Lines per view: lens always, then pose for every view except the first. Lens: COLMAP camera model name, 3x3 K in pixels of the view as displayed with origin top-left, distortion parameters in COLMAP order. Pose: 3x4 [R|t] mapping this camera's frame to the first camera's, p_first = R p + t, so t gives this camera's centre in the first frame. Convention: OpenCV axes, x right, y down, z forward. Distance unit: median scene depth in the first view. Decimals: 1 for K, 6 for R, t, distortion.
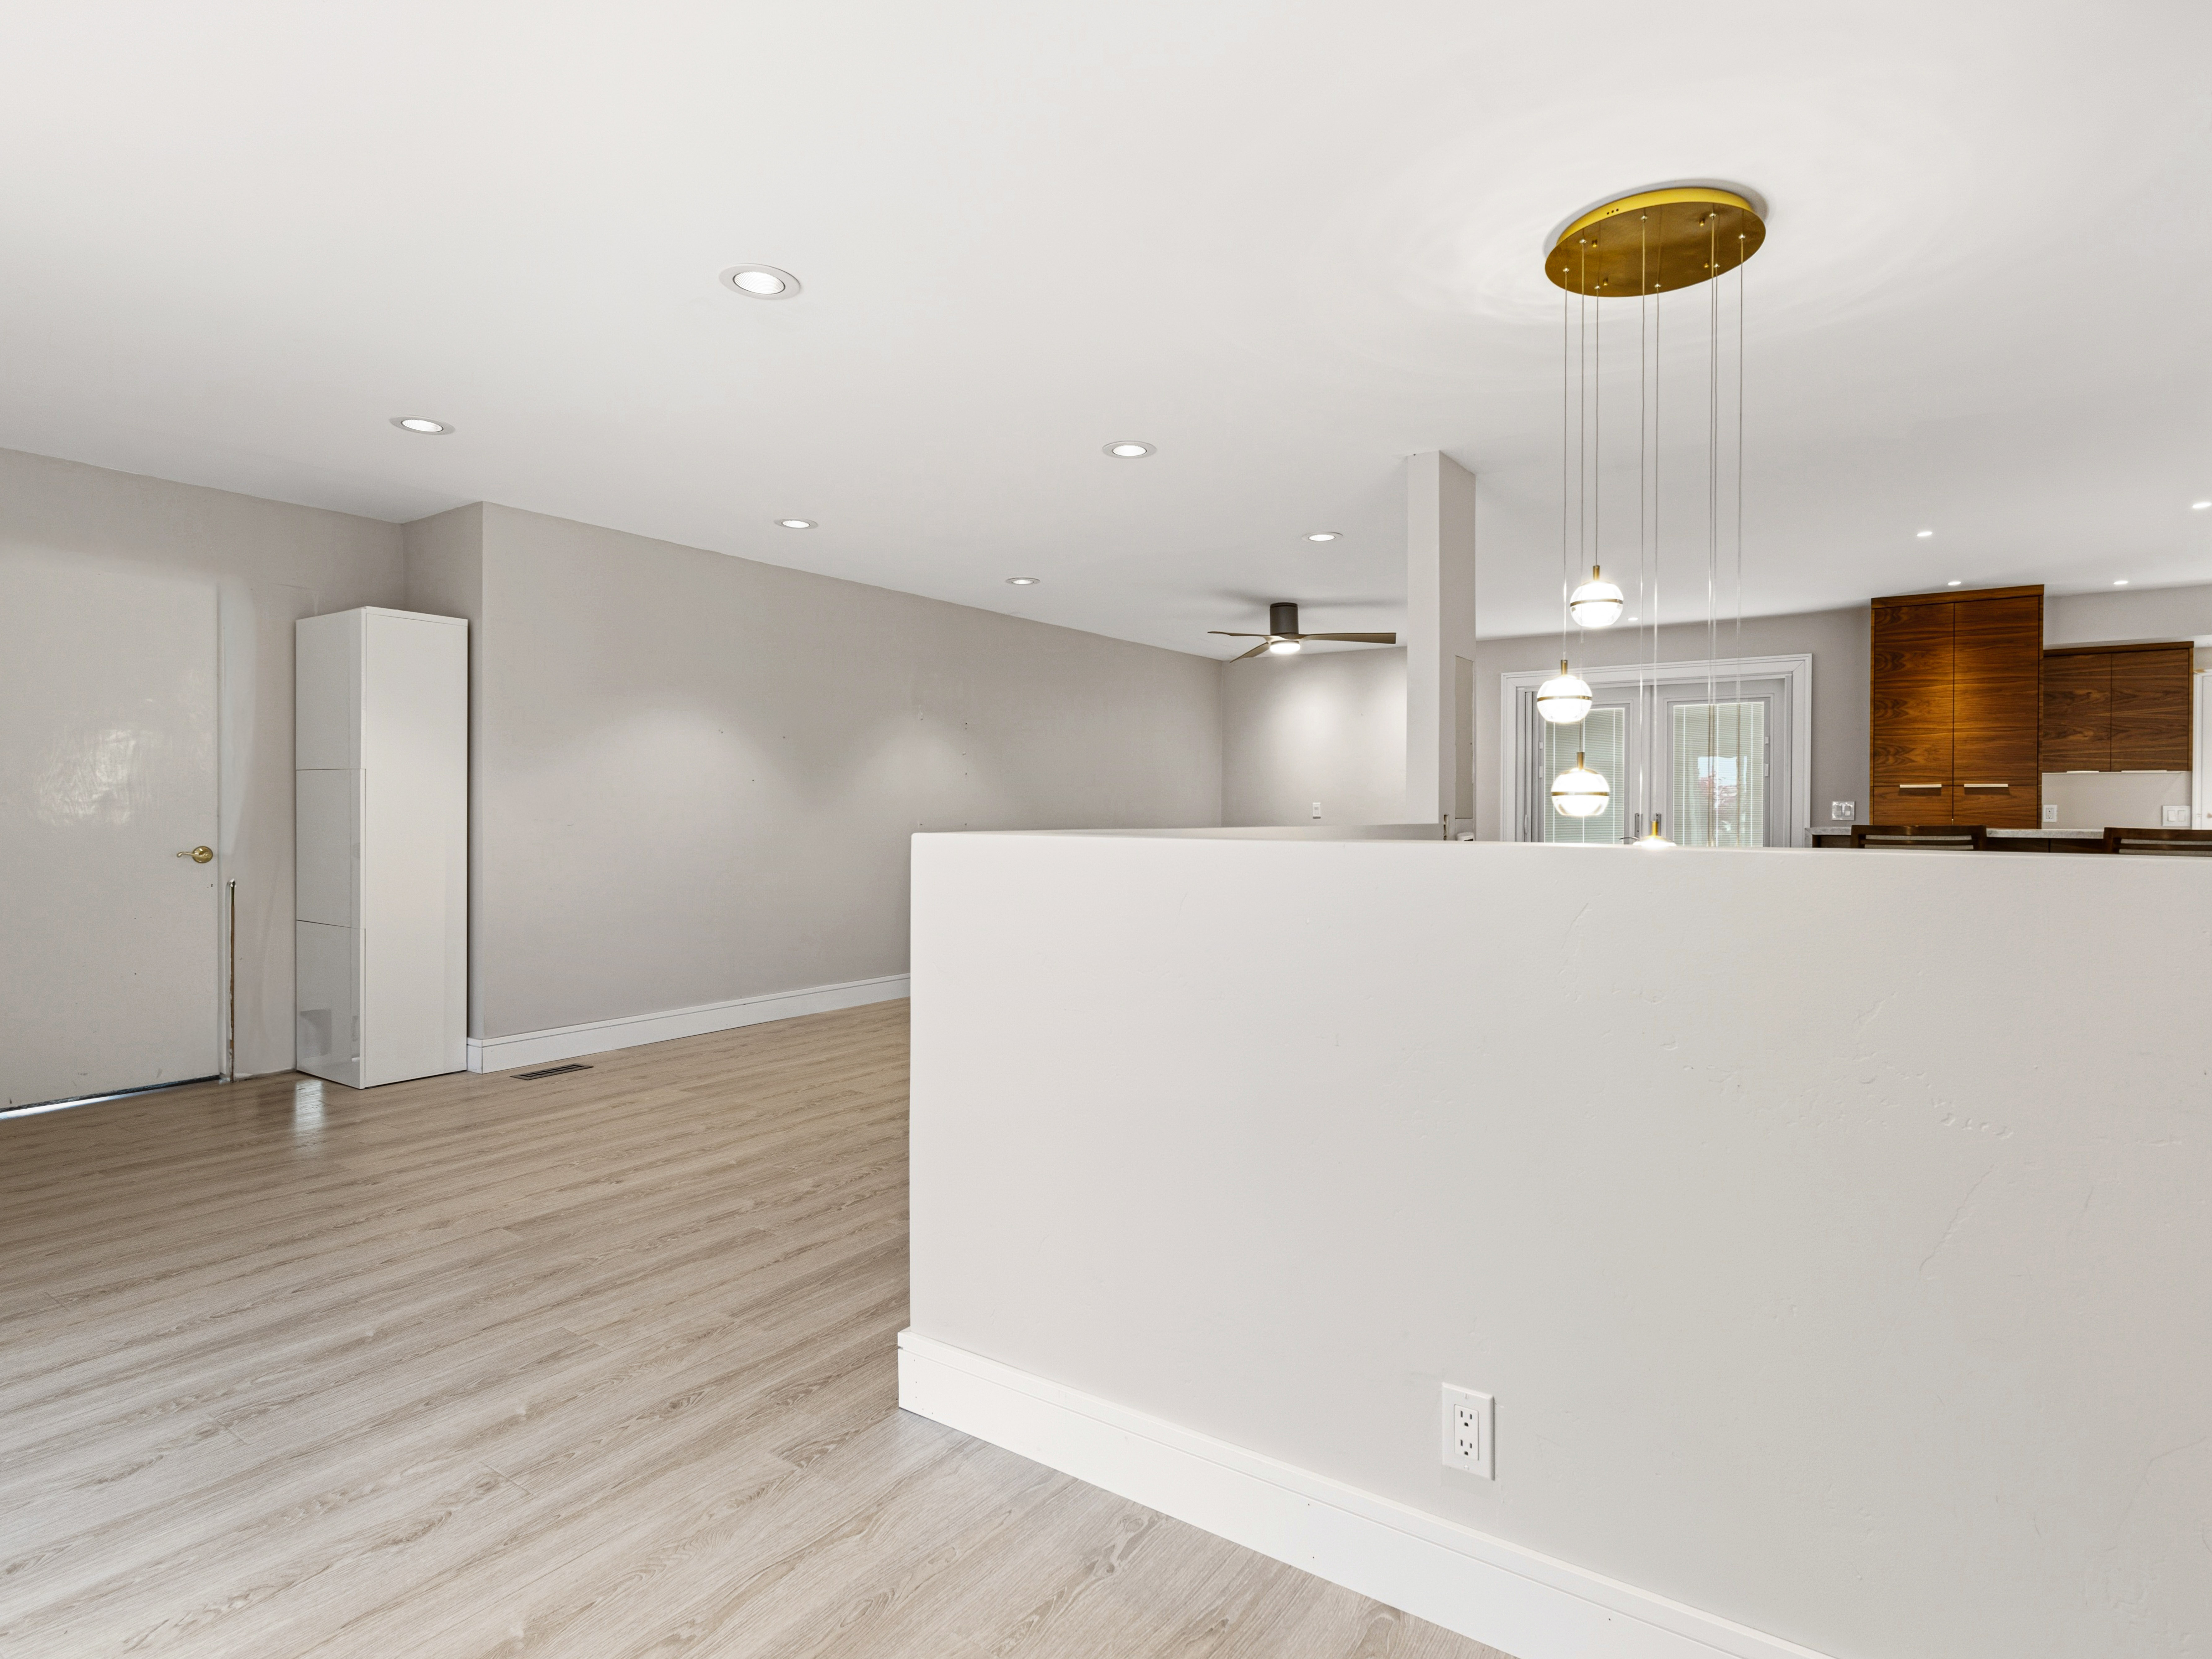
lens RADIAL K [[1162.2, 0, 1111.0], [0, 1162.2, 825.8], [0, 0, 1]] dist [-0.000984, 0.002035]
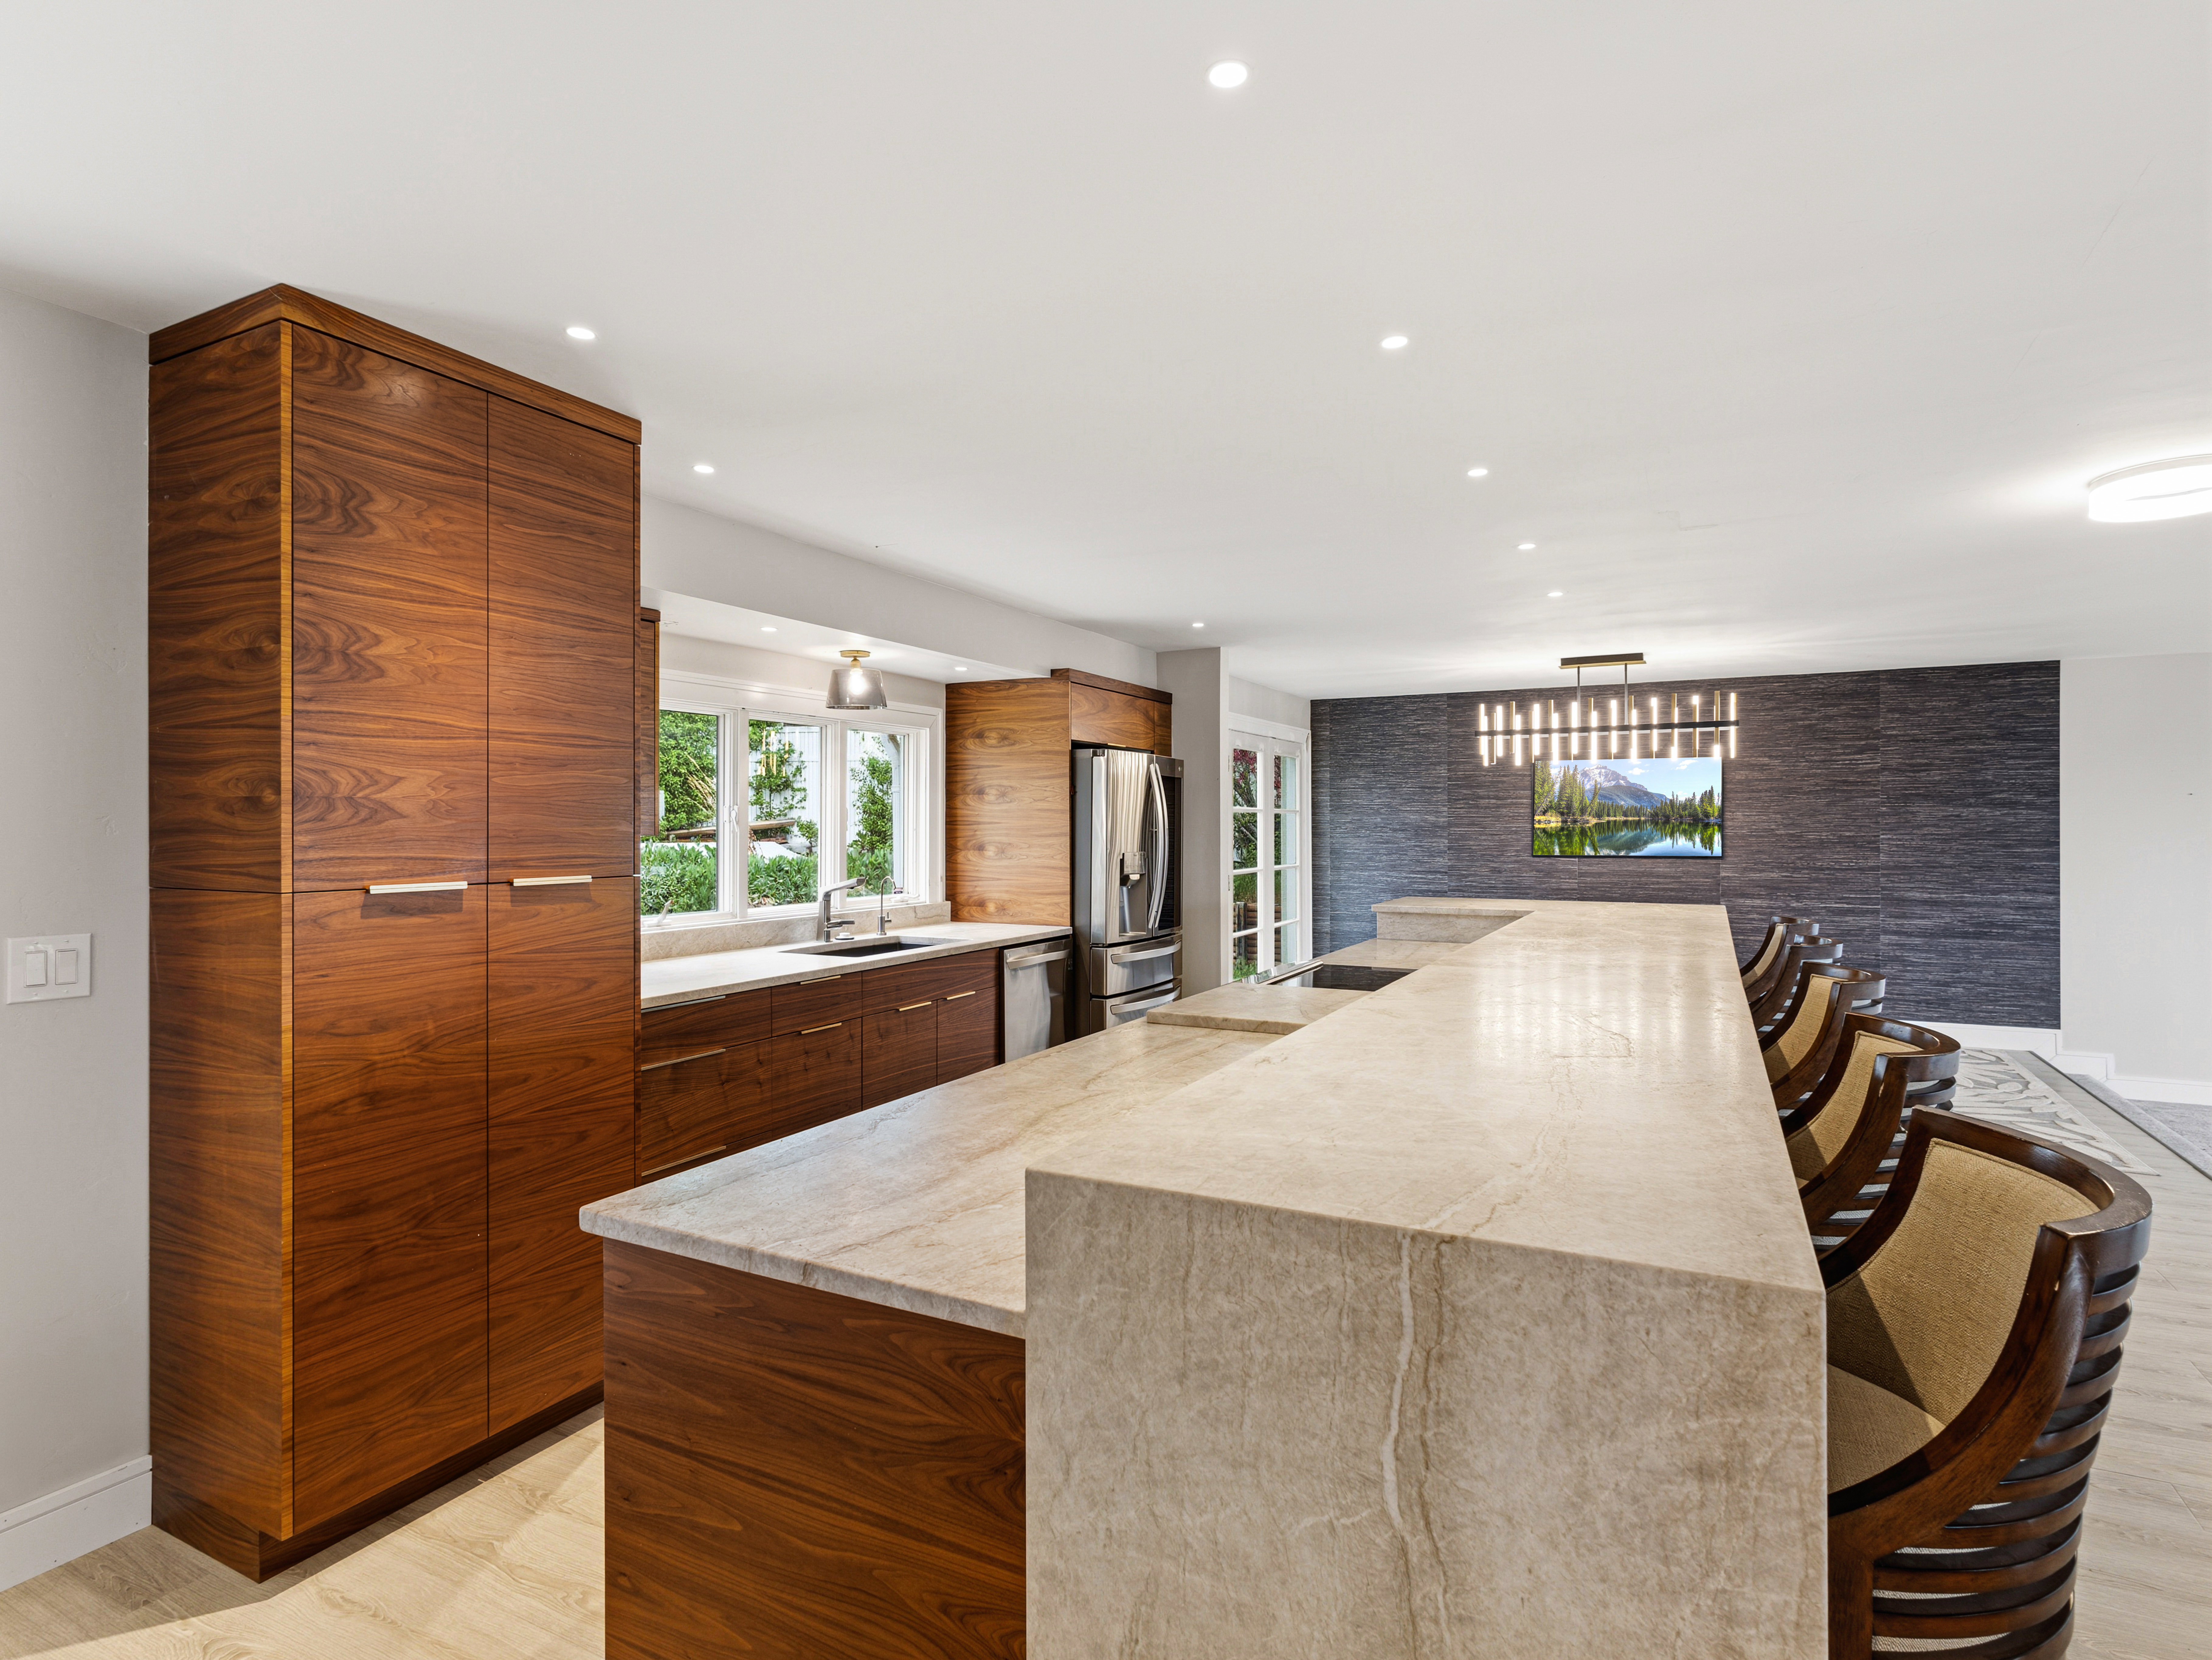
lens RADIAL K [[1162.2, 0, 1111.0], [0, 1162.2, 826.3], [0, 0, 1]] dist [-0.000984, 0.002035]
pose [[-0.128387, -0.005823, 0.991707, 0.541052], [0.013477, 0.999880, 0.007615, -0.087239], [-0.991633, 0.014343, -0.128293, 1.397337]]
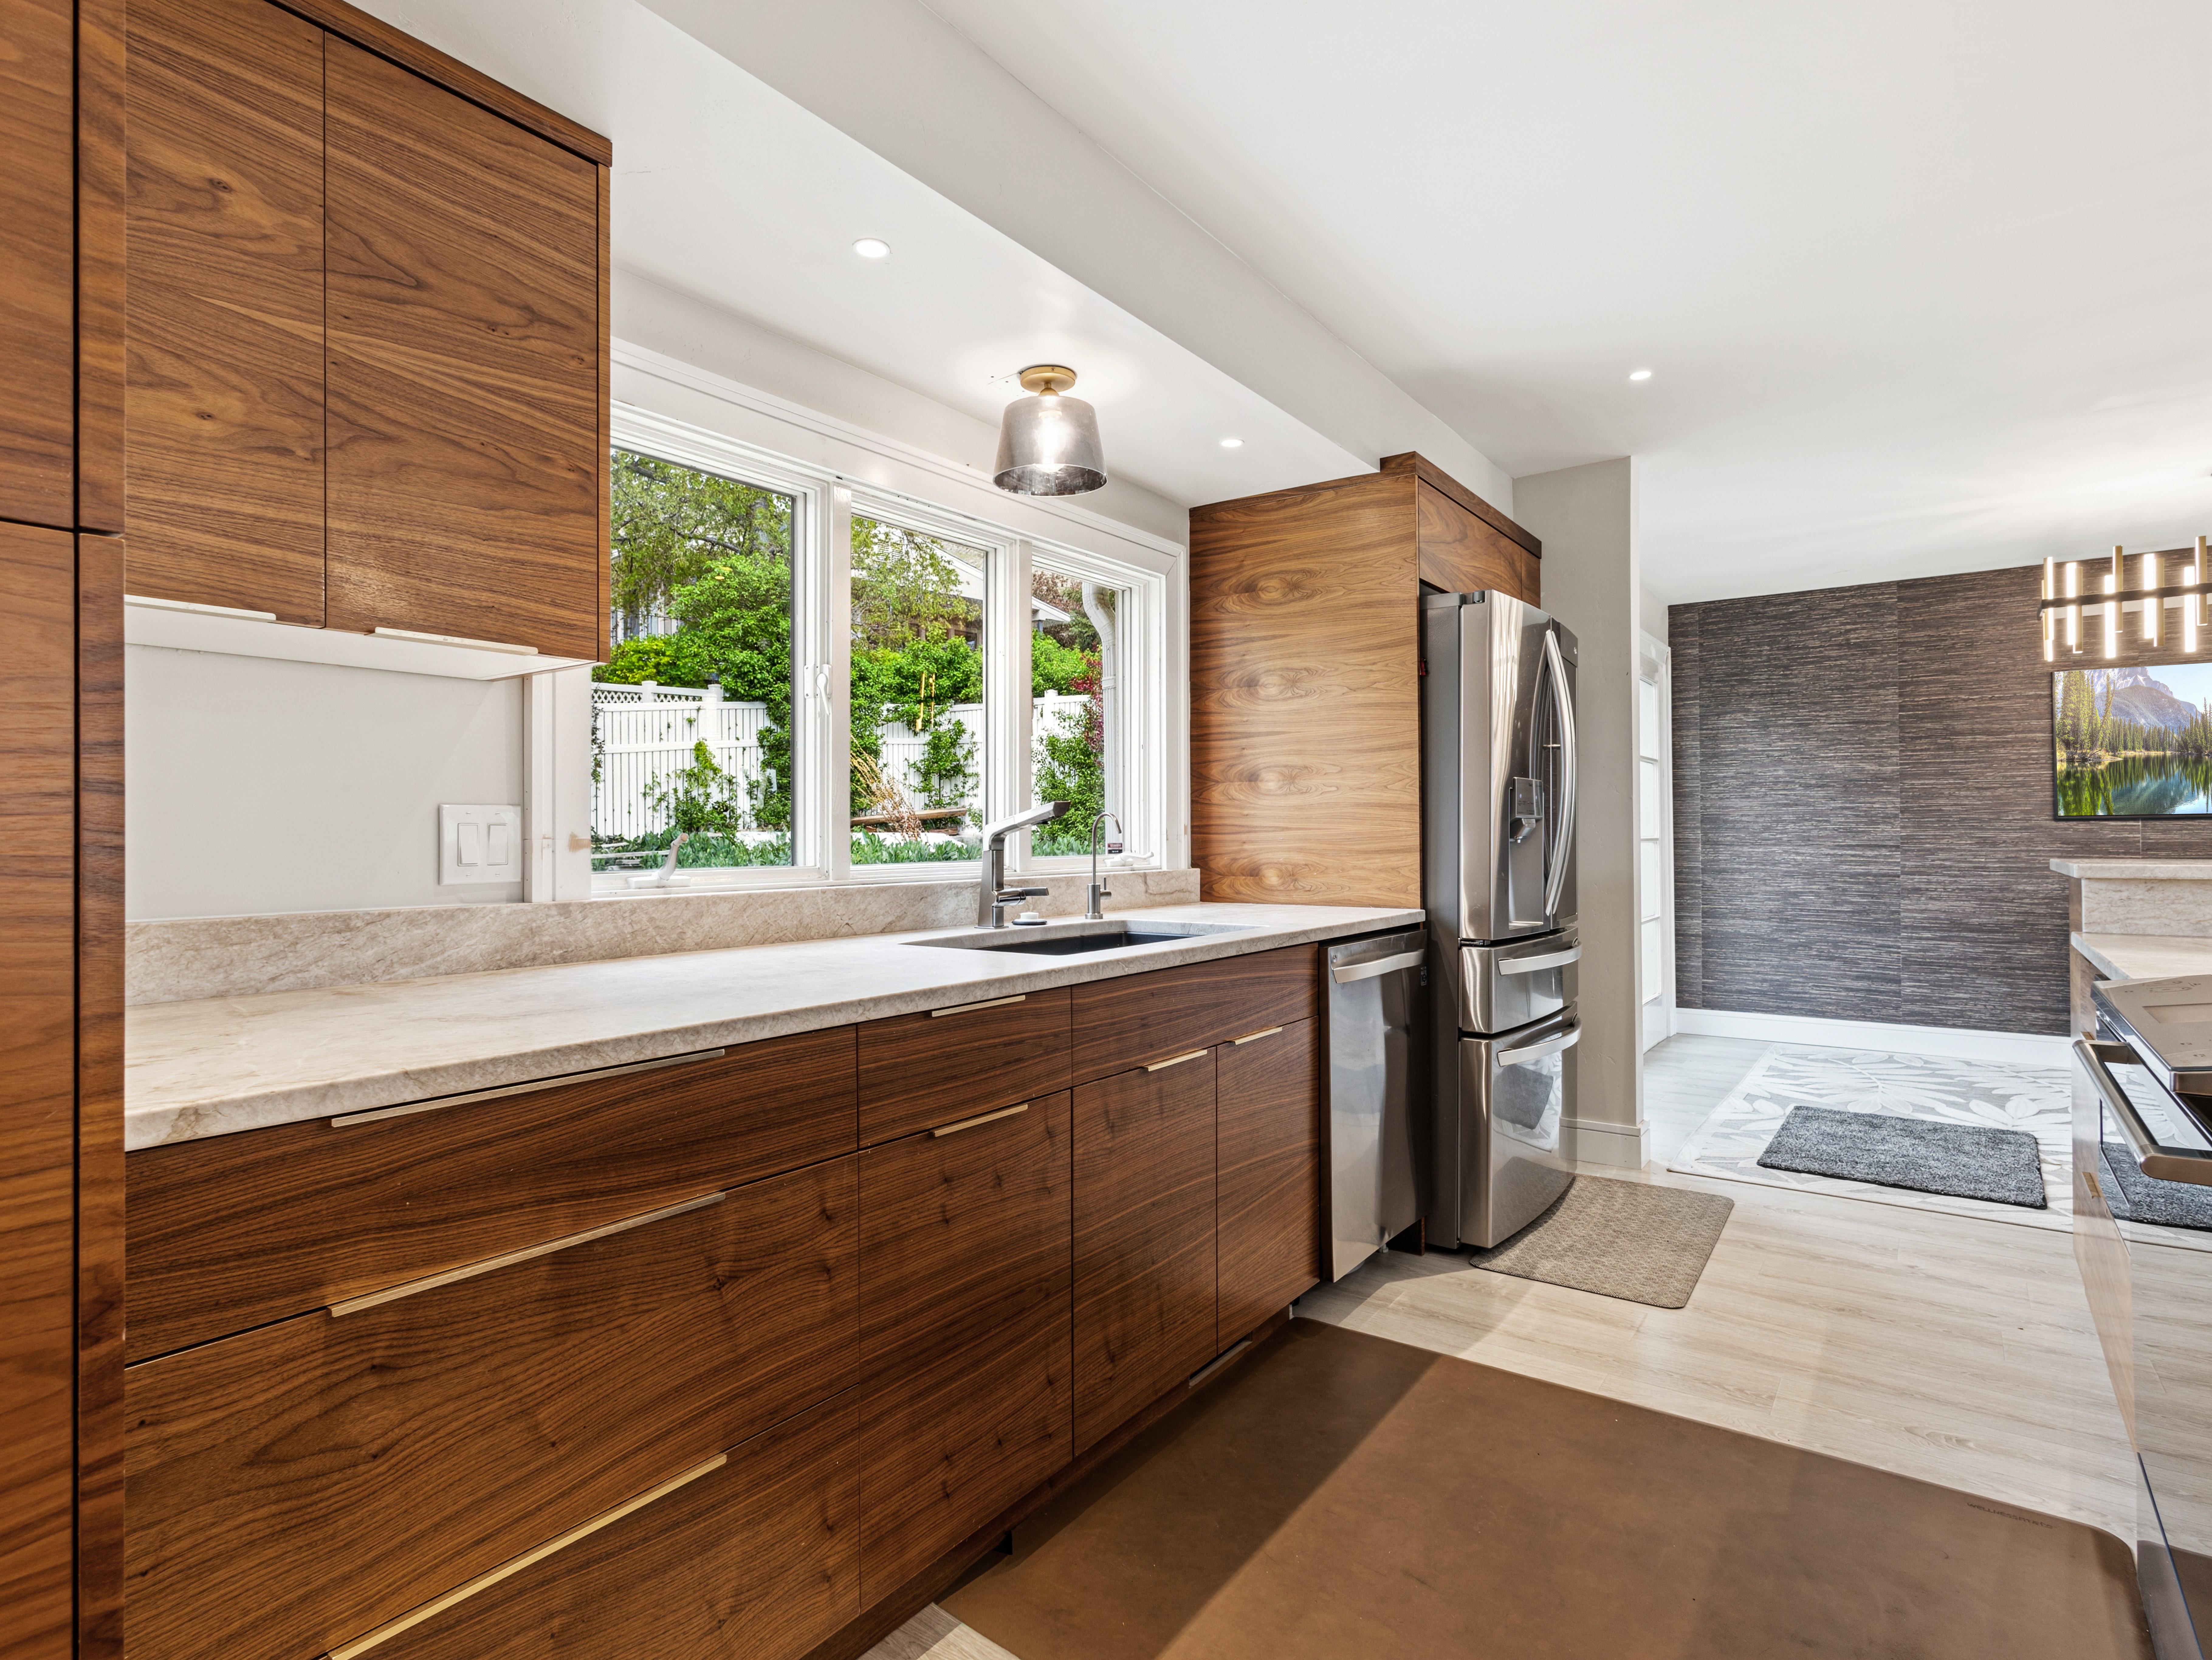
lens RADIAL K [[1162.1, 0, 1111.0], [0, 1162.1, 826.3], [0, 0, 1]] dist [-0.000984, 0.002035]
pose [[0.018187, 0.003572, 0.999828, 1.123246], [0.018846, 0.999815, -0.003915, -0.015903], [-0.999657, 0.018914, 0.018116, 1.460083]]
